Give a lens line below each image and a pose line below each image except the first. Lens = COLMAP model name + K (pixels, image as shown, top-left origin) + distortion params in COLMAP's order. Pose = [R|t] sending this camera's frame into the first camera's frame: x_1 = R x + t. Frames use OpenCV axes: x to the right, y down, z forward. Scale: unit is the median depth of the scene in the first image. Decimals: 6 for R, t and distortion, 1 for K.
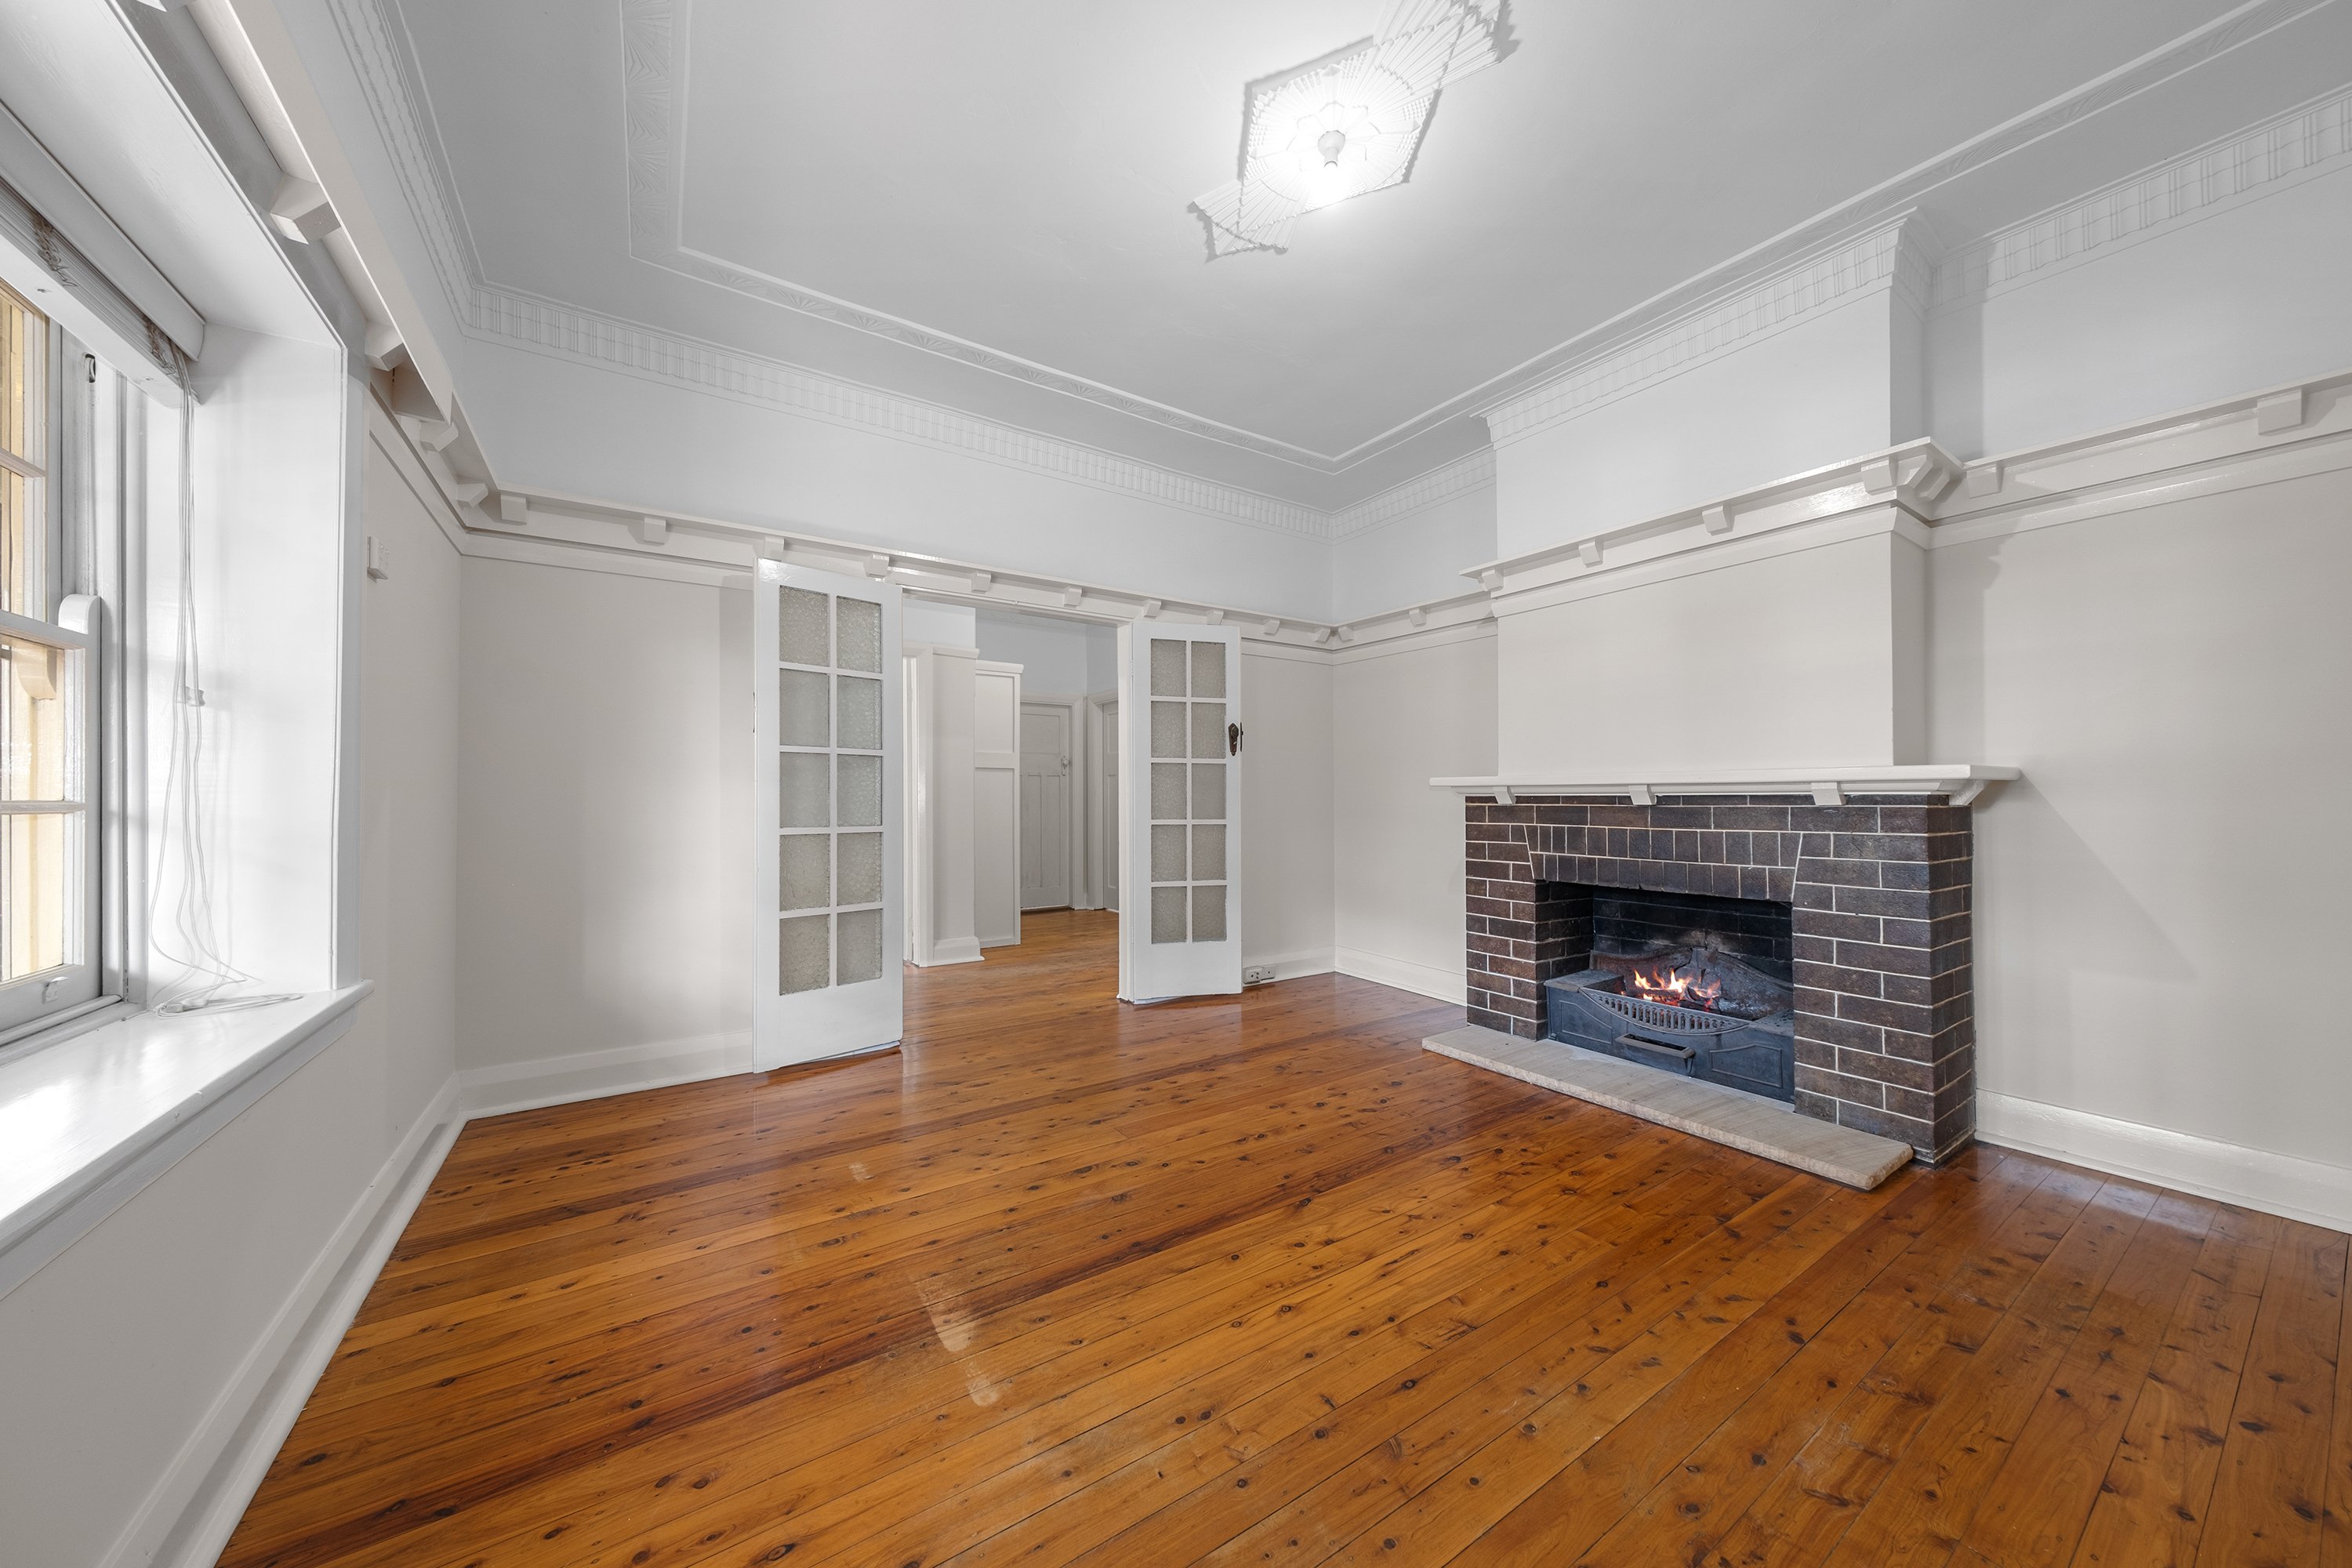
lens RADIAL K [[809.9, 0, 1180.2], [0, 809.9, 794.0], [0, 0, 1]] dist [0.003133, 0.000054]
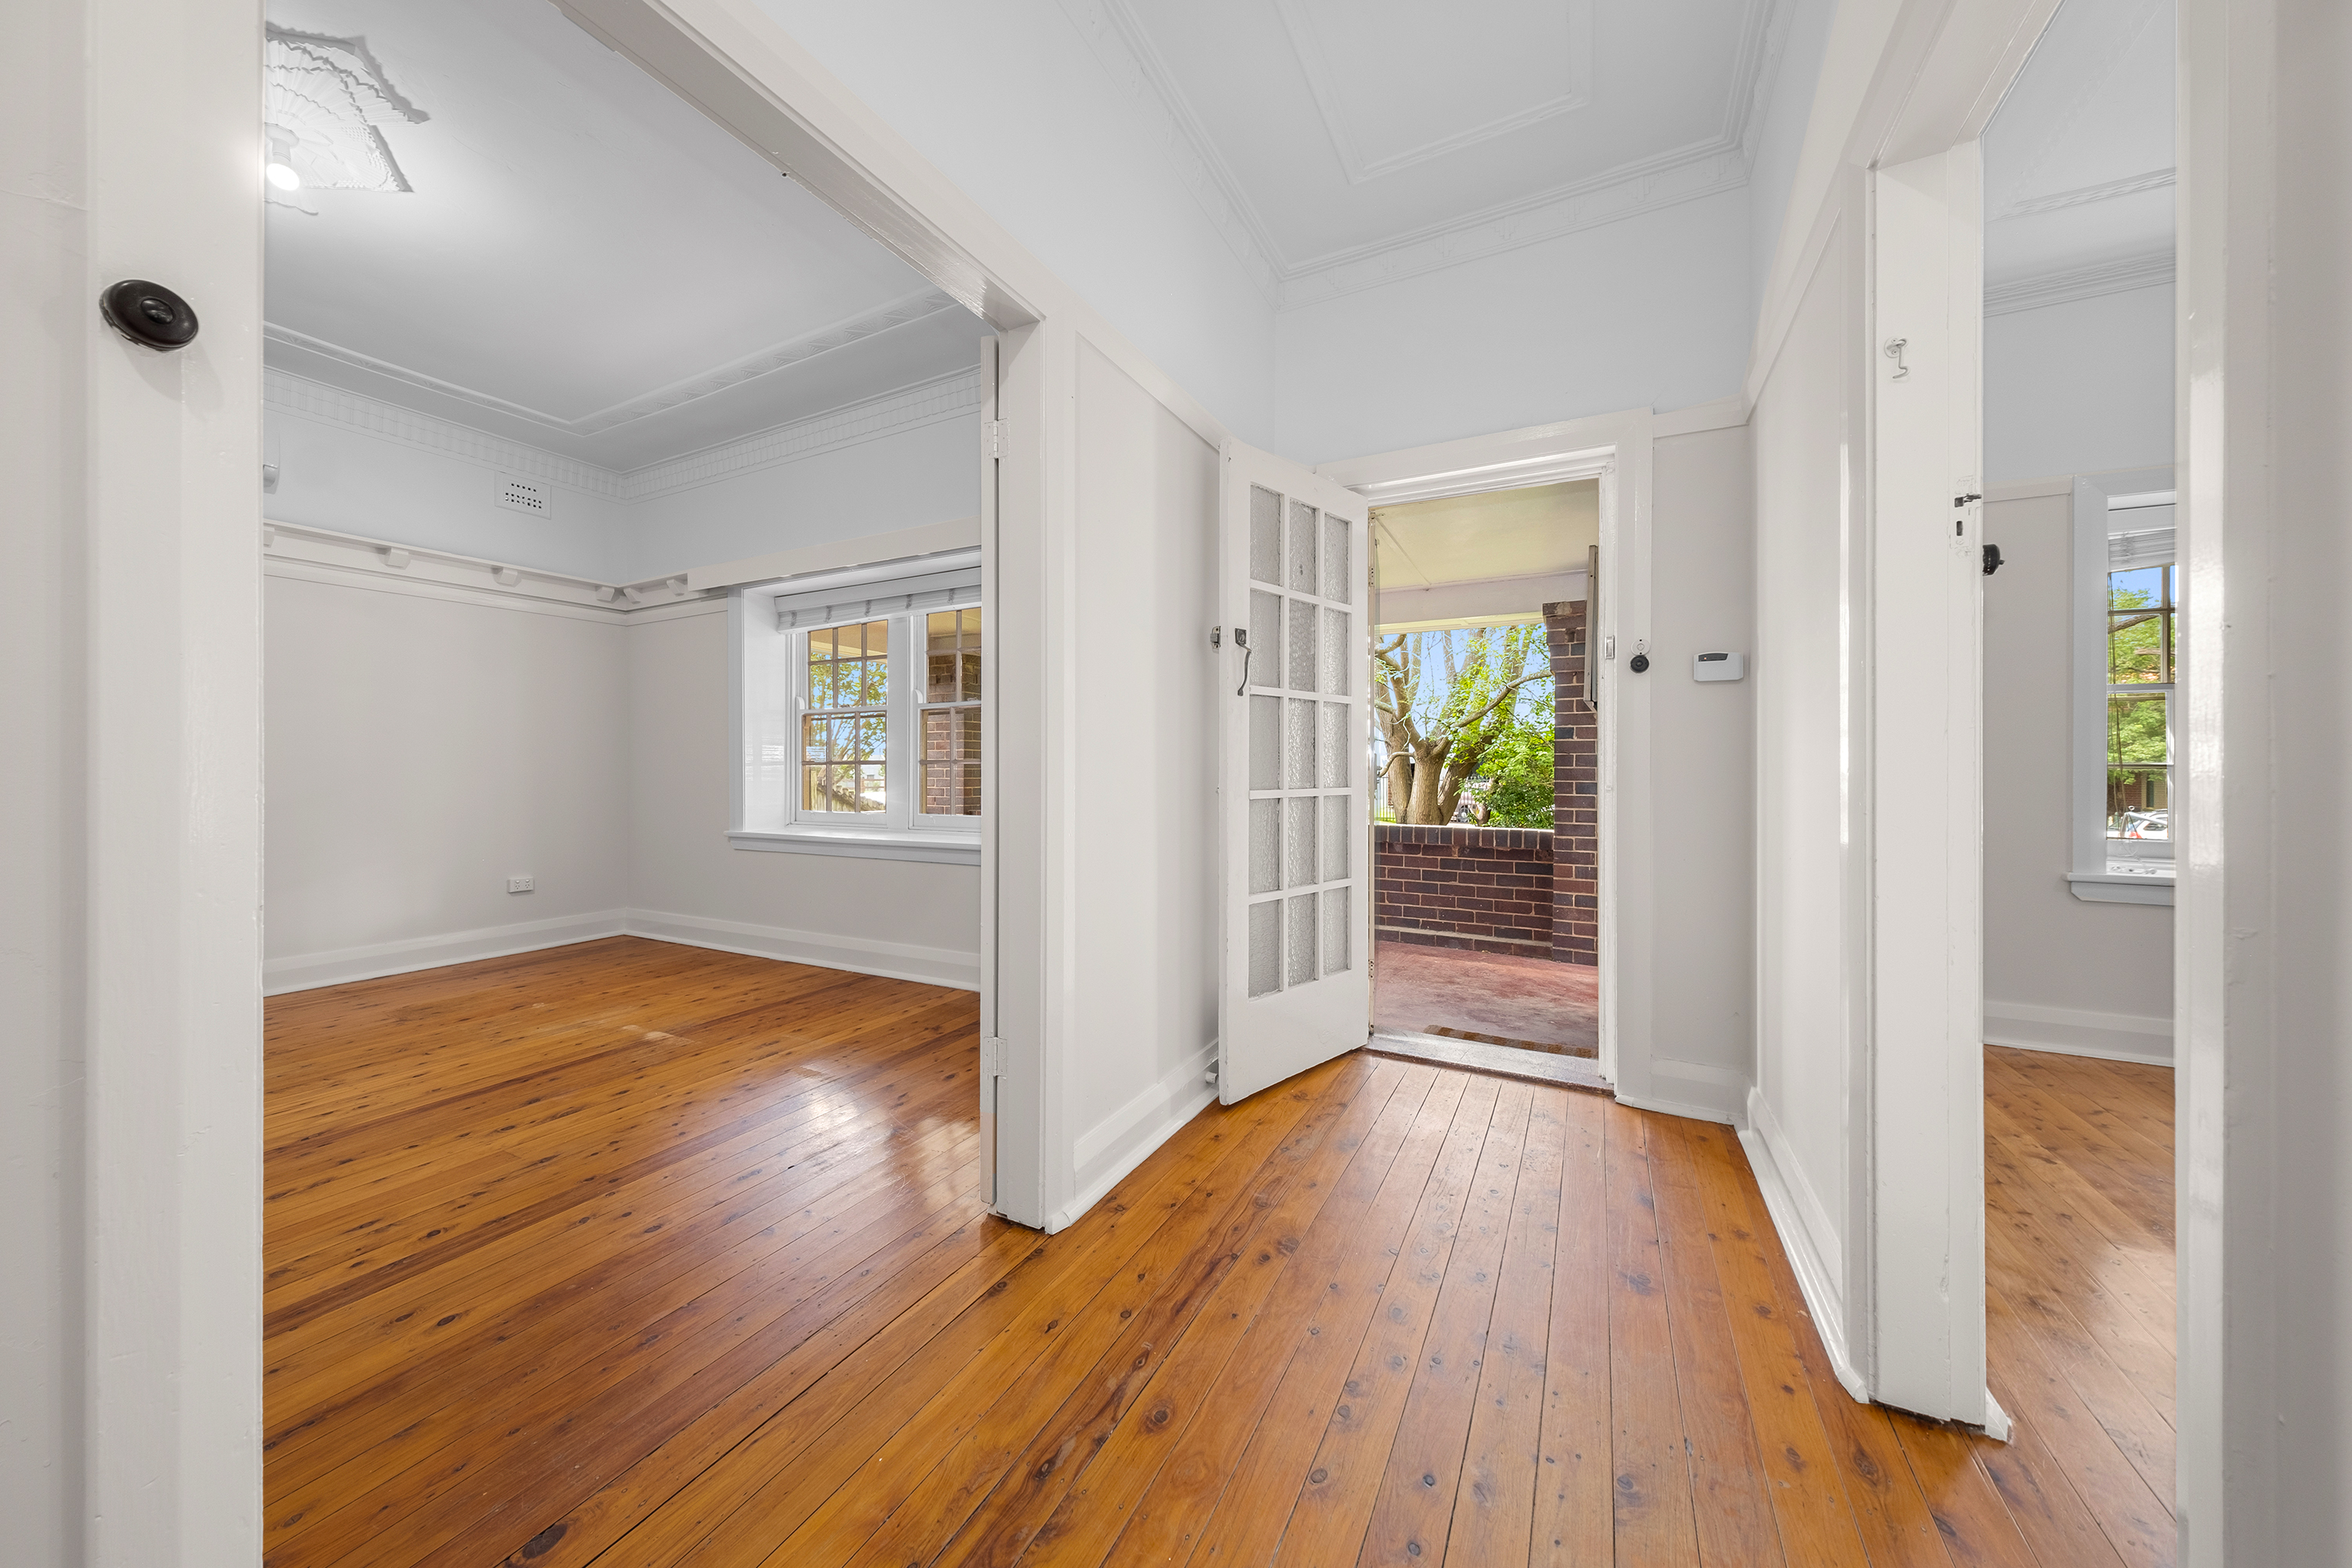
lens RADIAL K [[809.9, 0, 1177.5], [0, 809.9, 759.6], [0, 0, 1]] dist [0.003133, 0.000054]
pose [[-0.876376, -0.000981, -0.481626, -0.334203], [0.003034, 0.999967, -0.007558, 0.020730], [0.481618, -0.008085, -0.876344, 2.545976]]
